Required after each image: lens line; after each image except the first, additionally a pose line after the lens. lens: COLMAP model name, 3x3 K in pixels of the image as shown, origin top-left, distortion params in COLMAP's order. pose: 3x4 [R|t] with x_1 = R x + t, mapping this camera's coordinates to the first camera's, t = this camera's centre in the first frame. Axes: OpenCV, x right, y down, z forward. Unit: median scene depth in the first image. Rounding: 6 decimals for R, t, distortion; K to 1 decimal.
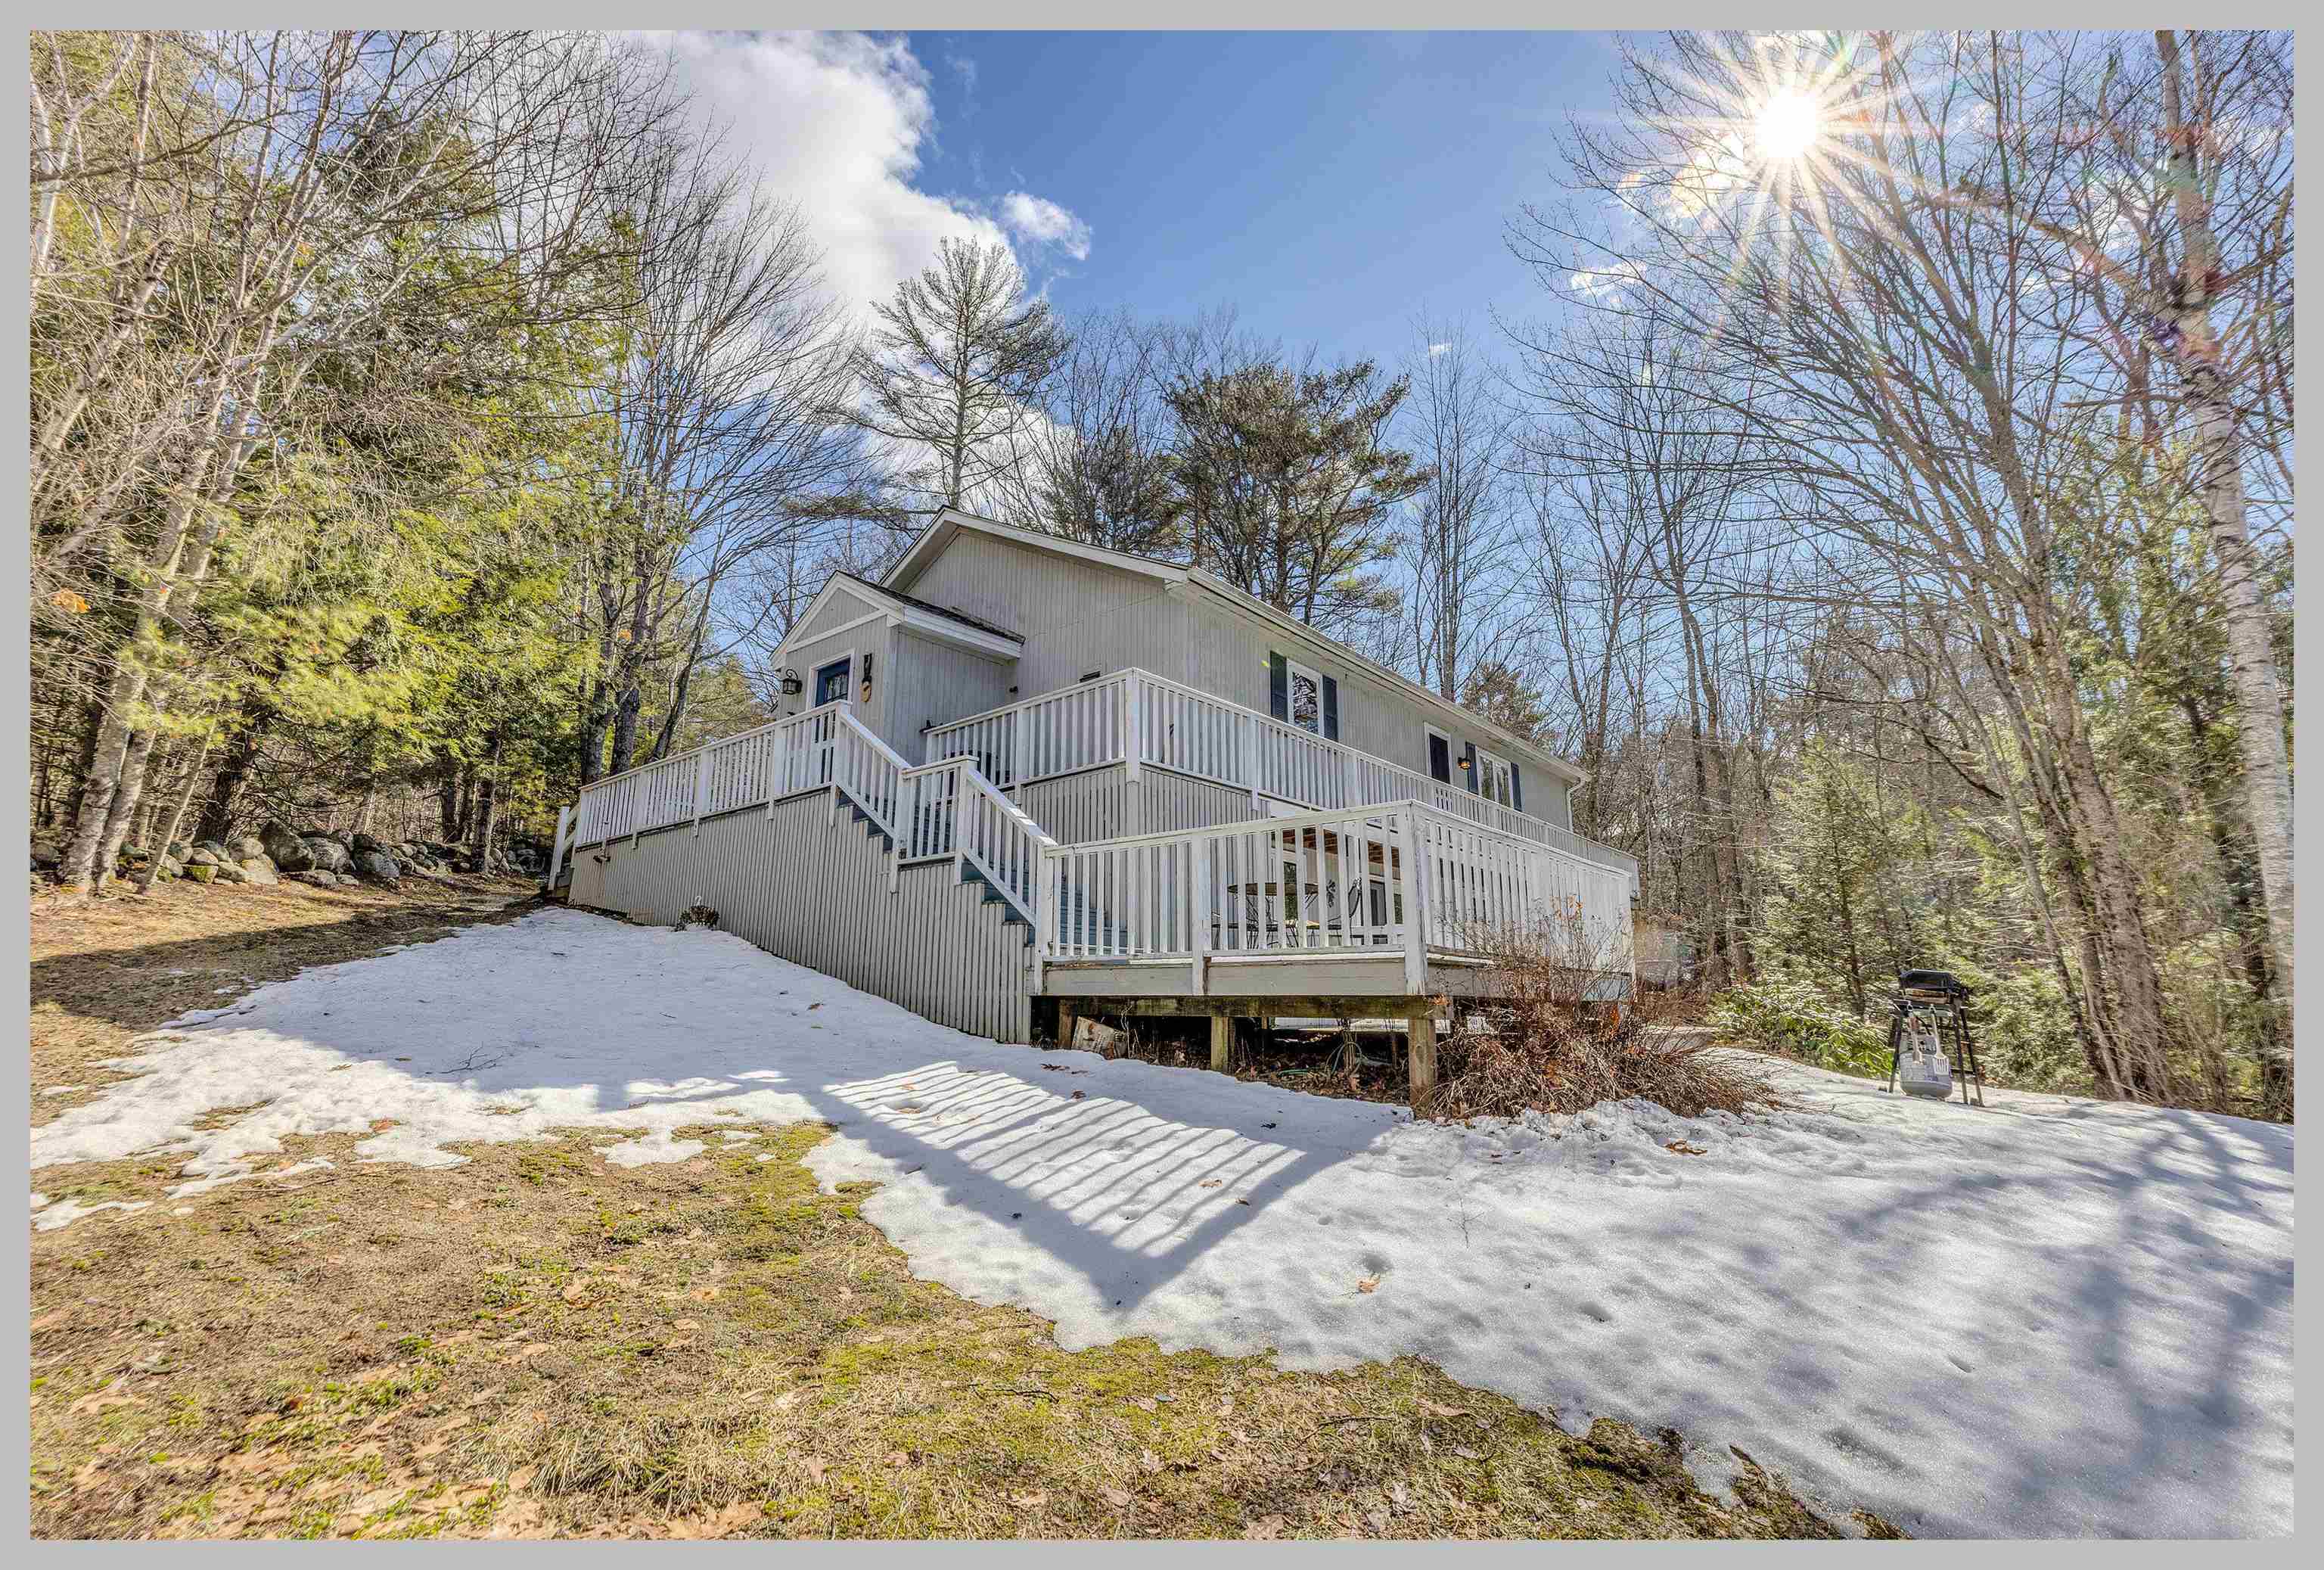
lens RADIAL K [[1085.0, 0, 1174.6], [0, 1085.0, 683.2], [0, 0, 1]] dist [0.002681, -0.000202]
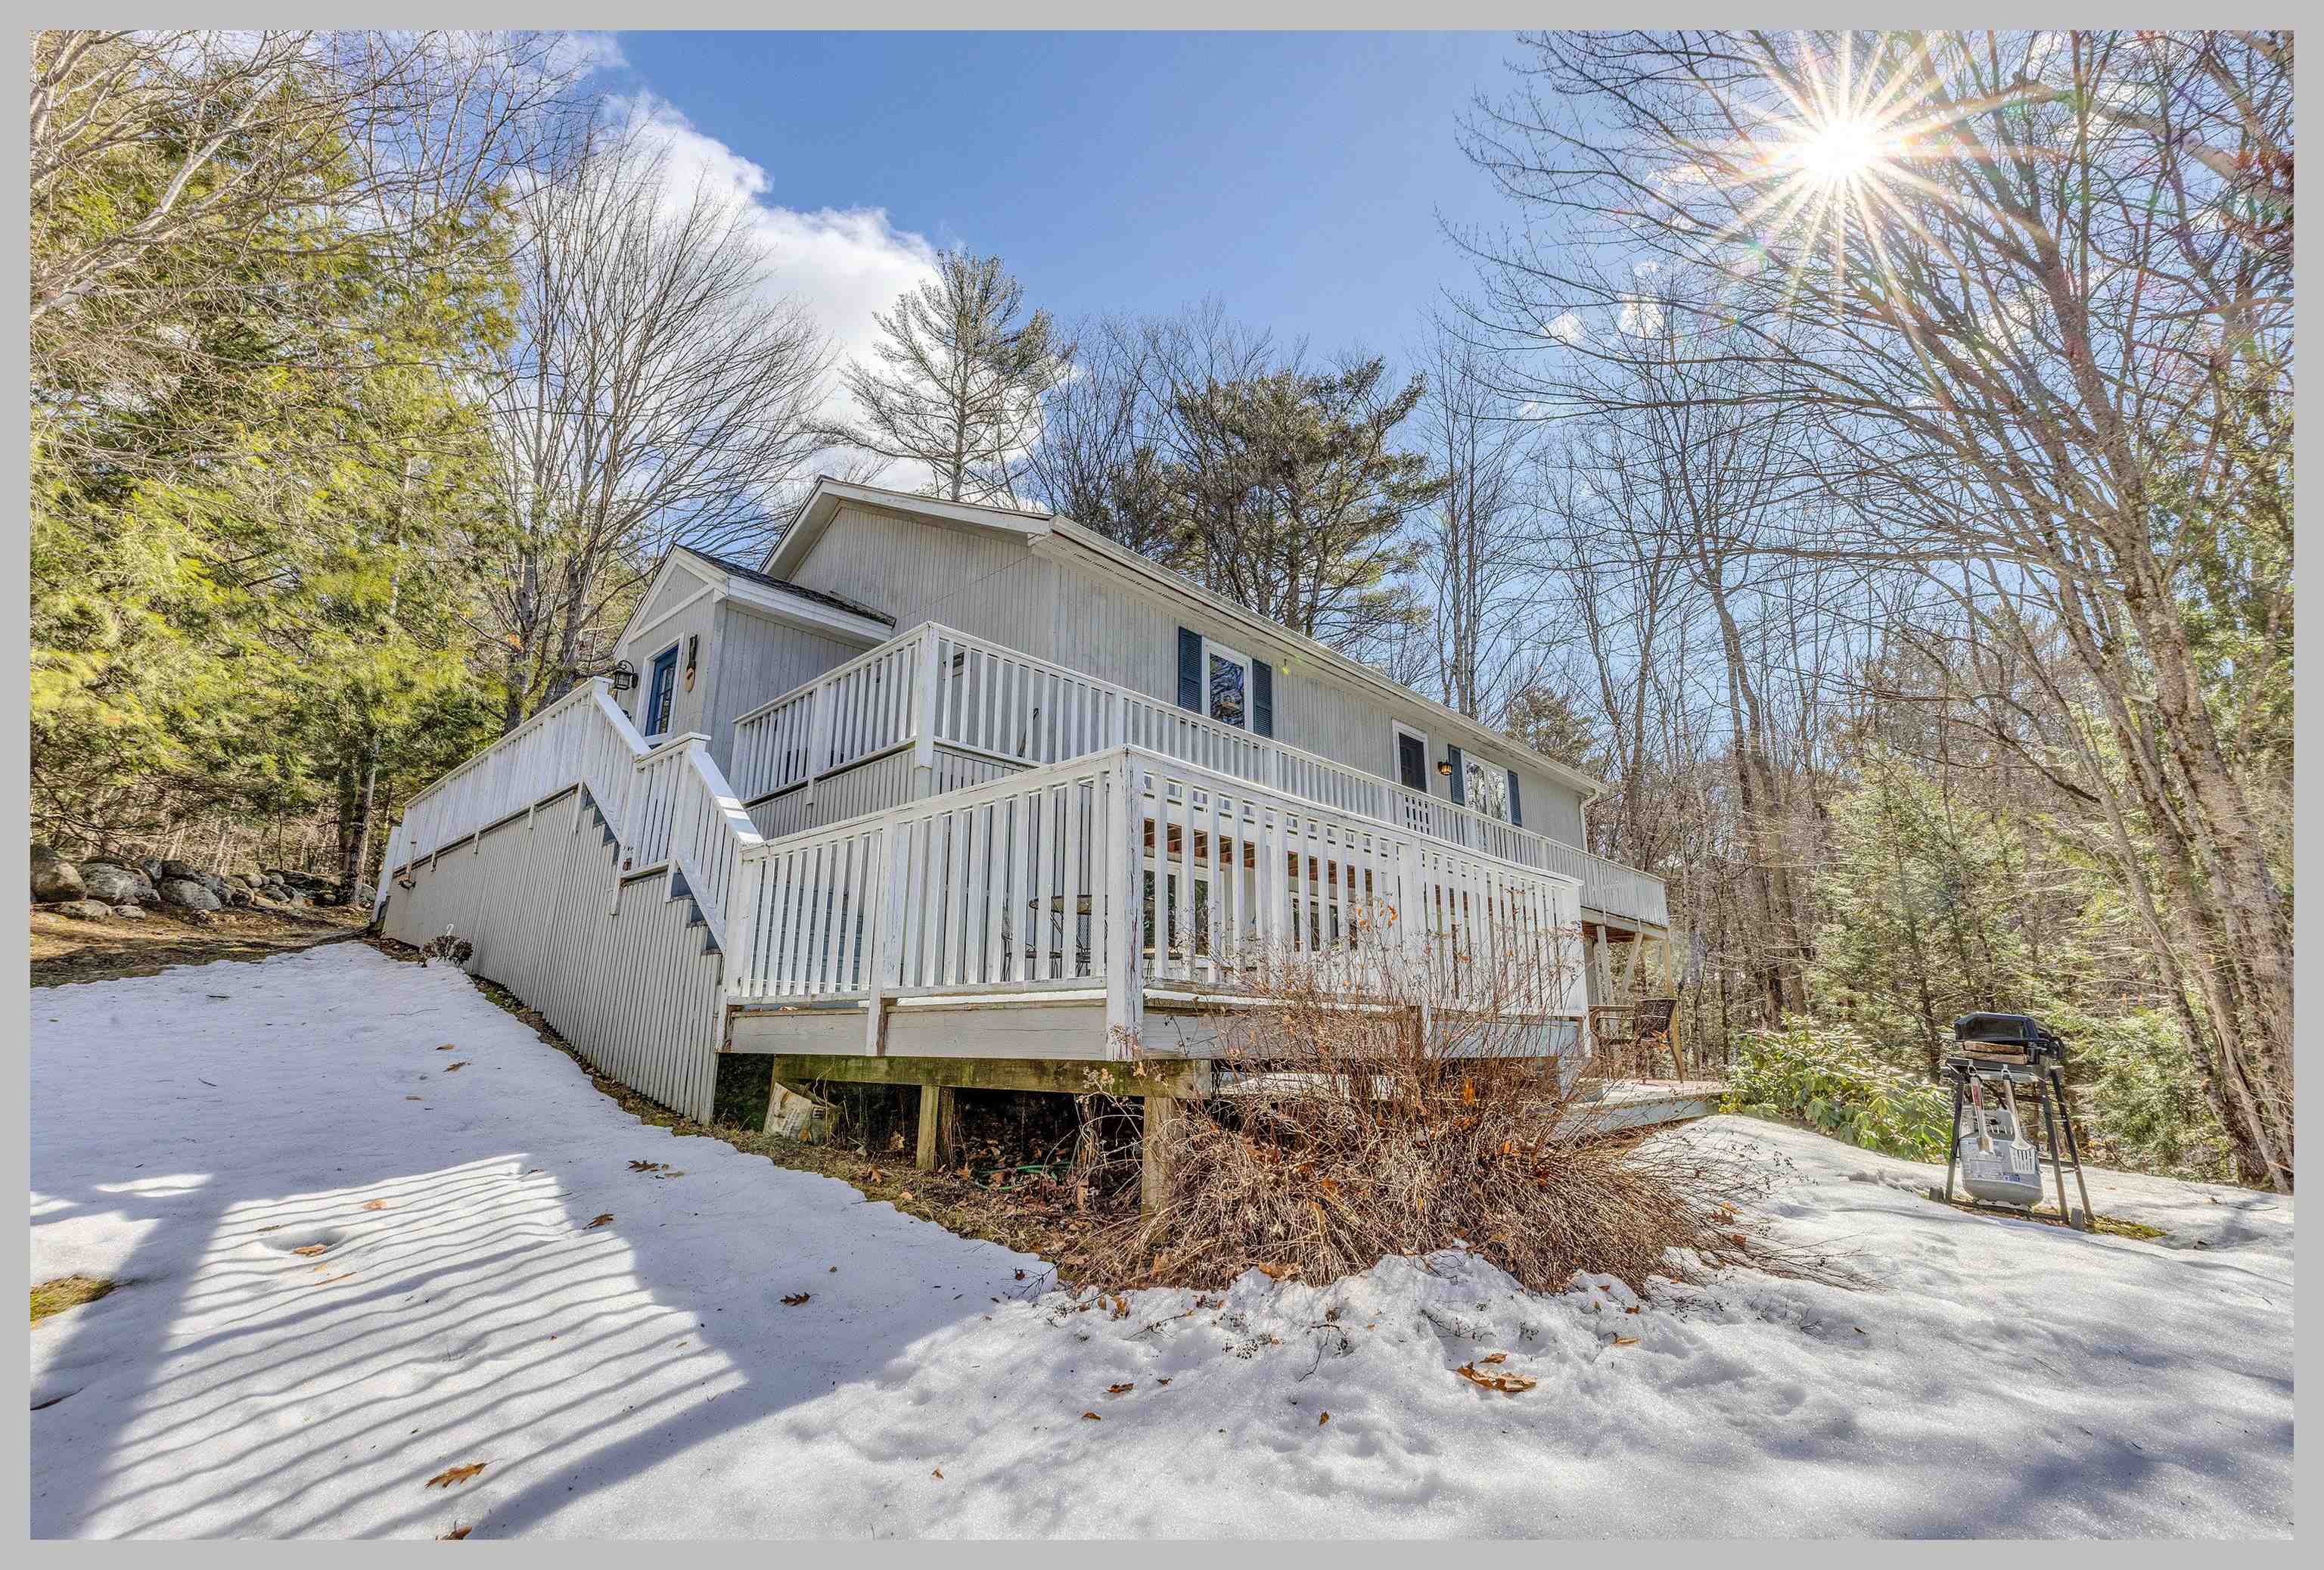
lens RADIAL K [[1085.0, 0, 1174.6], [0, 1085.0, 683.2], [0, 0, 1]] dist [0.002681, -0.000202]
pose [[0.998738, -0.017439, -0.047108, 0.116496], [0.015858, 0.999305, -0.033724, 0.039344], [0.047663, 0.032934, 0.998320, 0.157635]]
